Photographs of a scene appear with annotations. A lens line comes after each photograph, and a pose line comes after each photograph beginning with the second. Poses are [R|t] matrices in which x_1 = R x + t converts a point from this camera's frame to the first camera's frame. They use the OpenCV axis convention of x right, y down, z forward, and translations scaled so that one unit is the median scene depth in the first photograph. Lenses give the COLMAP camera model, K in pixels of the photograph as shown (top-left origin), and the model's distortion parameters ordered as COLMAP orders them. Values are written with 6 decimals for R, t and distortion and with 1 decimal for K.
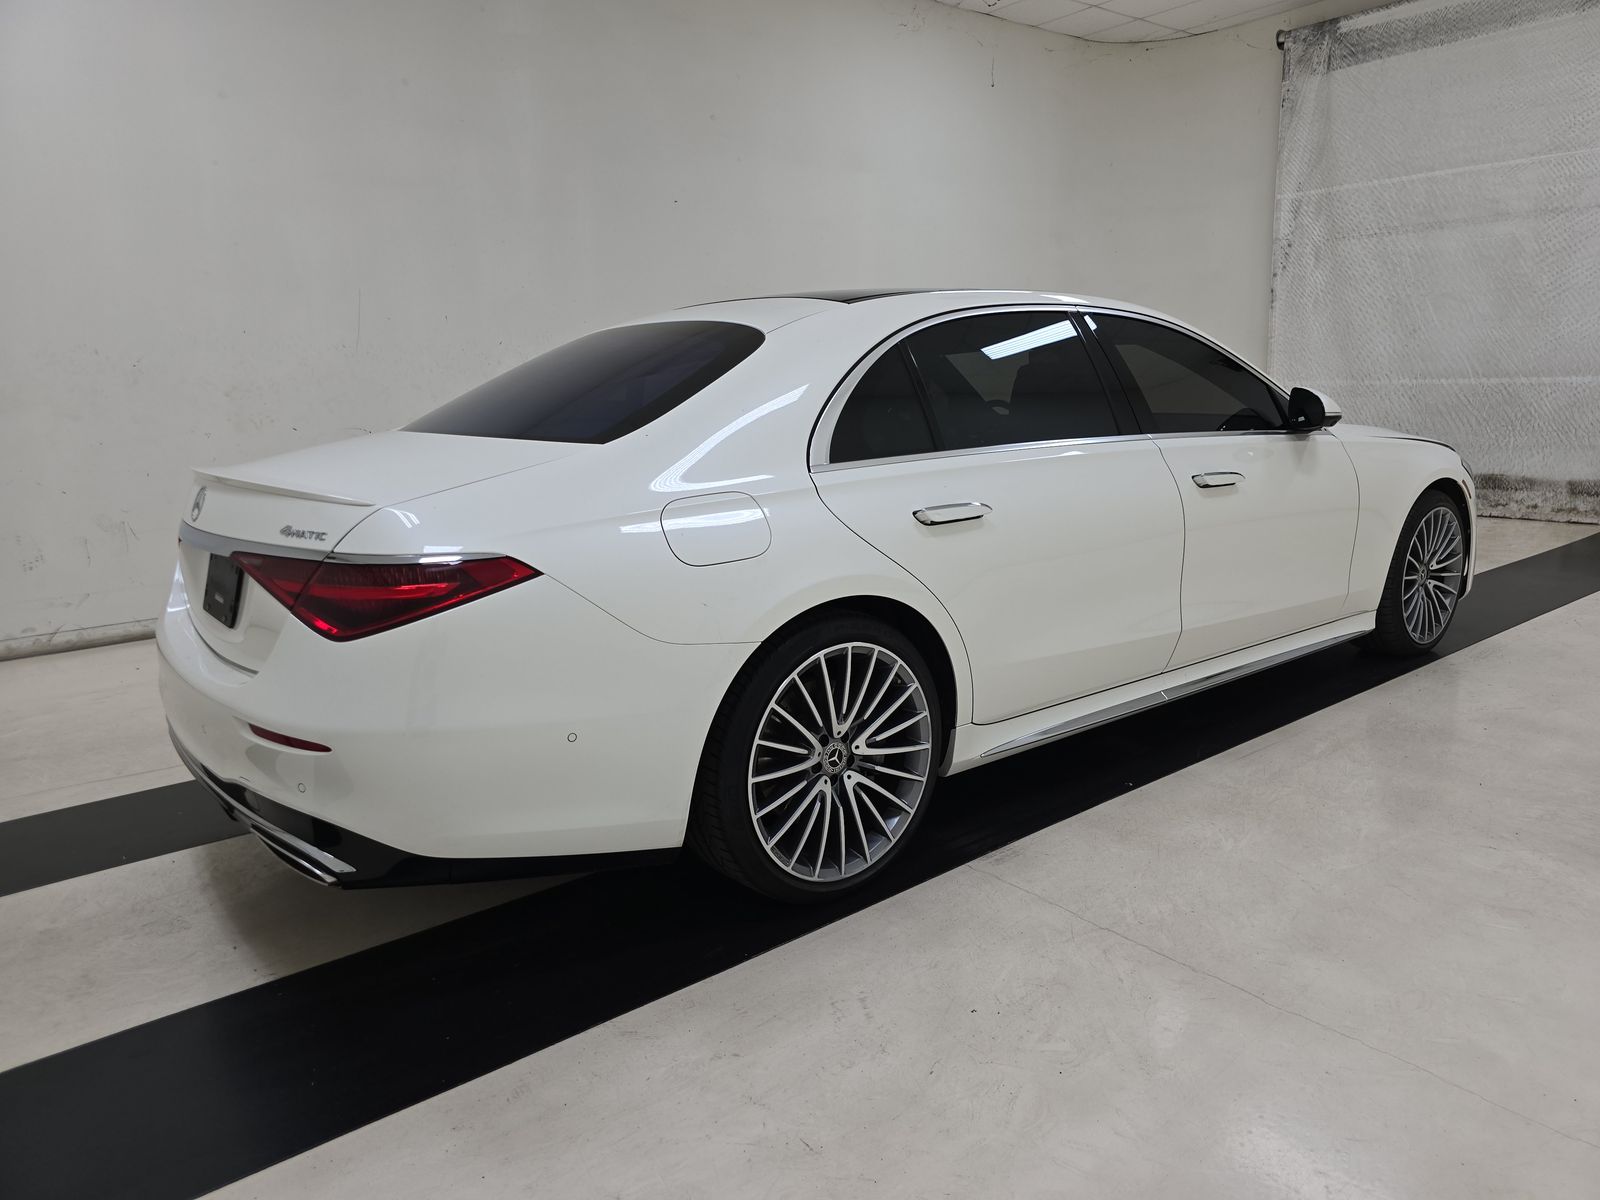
lens RADIAL K [[1080.2, 0, 816.6], [0, 1080.2, 592.2], [0, 0, 1]] dist [0.038186, -0.047588]
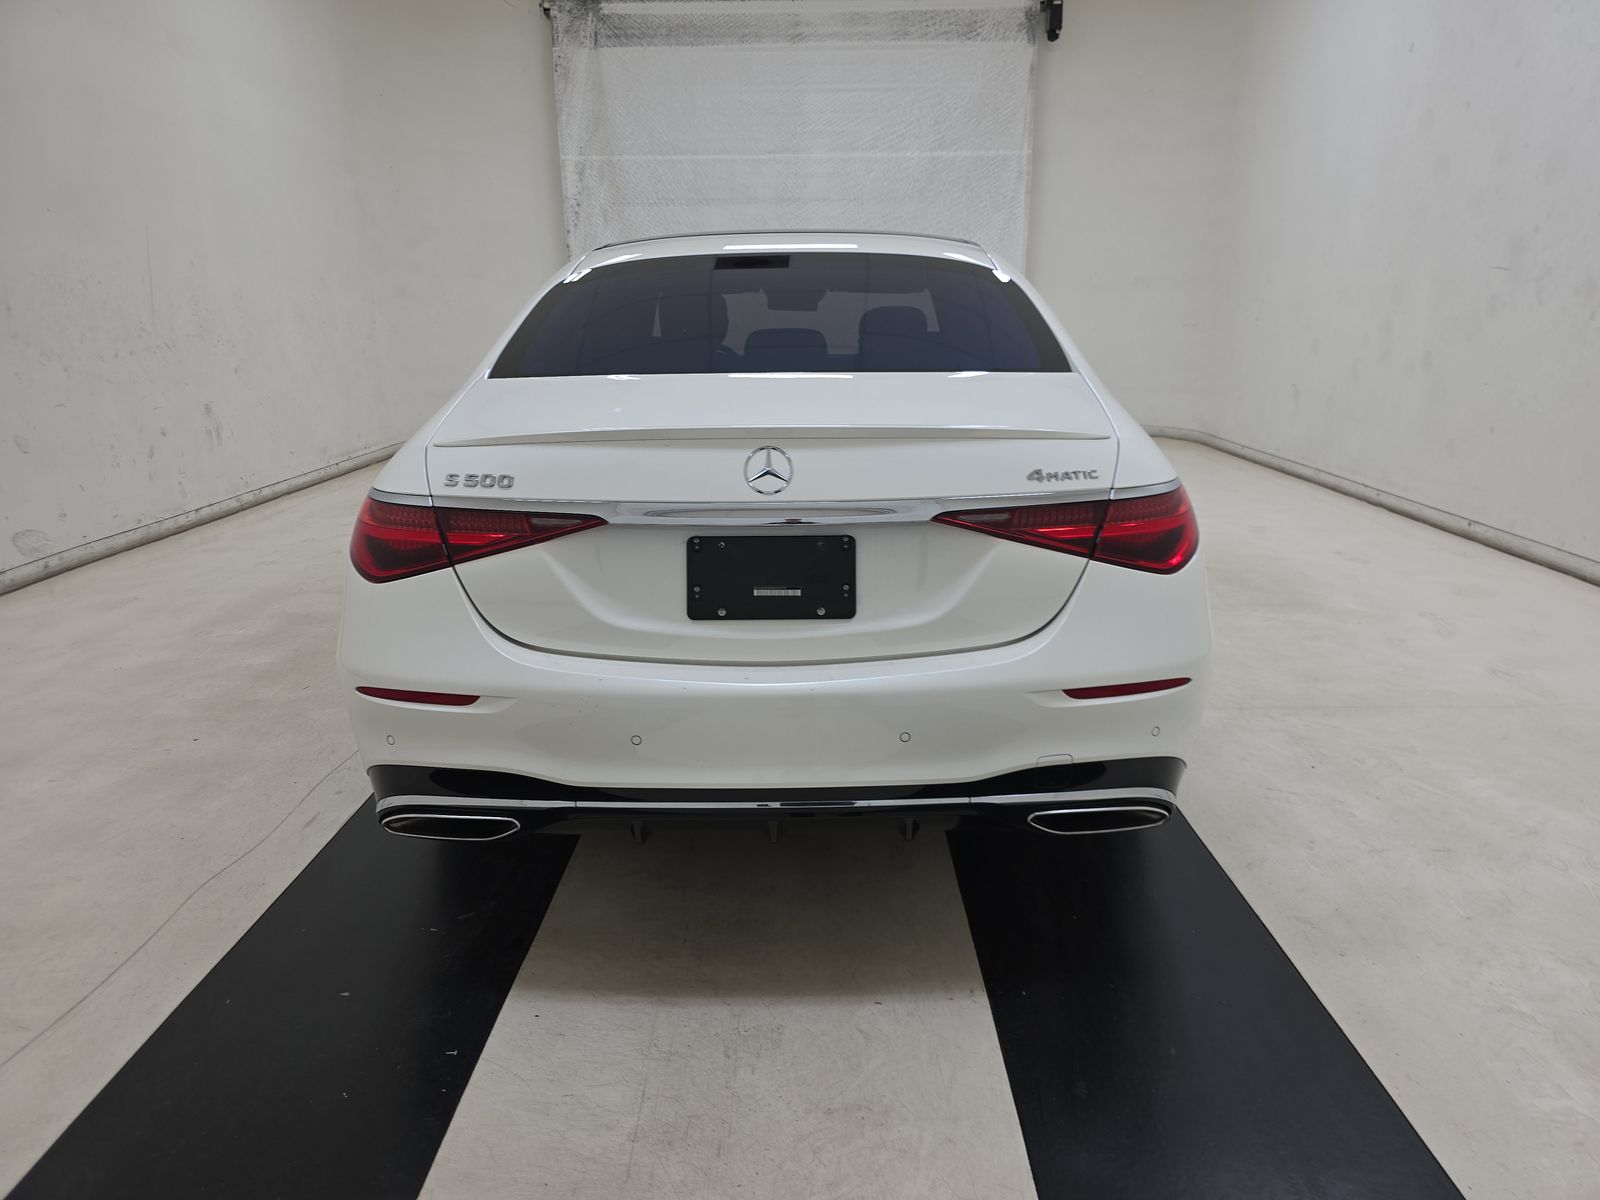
lens RADIAL K [[1080.2, 0, 807.5], [0, 1080.2, 598.1], [0, 0, 1]] dist [0.038186, -0.047588]
pose [[0.625688, -0.176652, 0.759808, -0.348382], [0.142043, 0.983538, 0.111698, -0.022365], [-0.767032, 0.038037, 0.640481, 0.156266]]
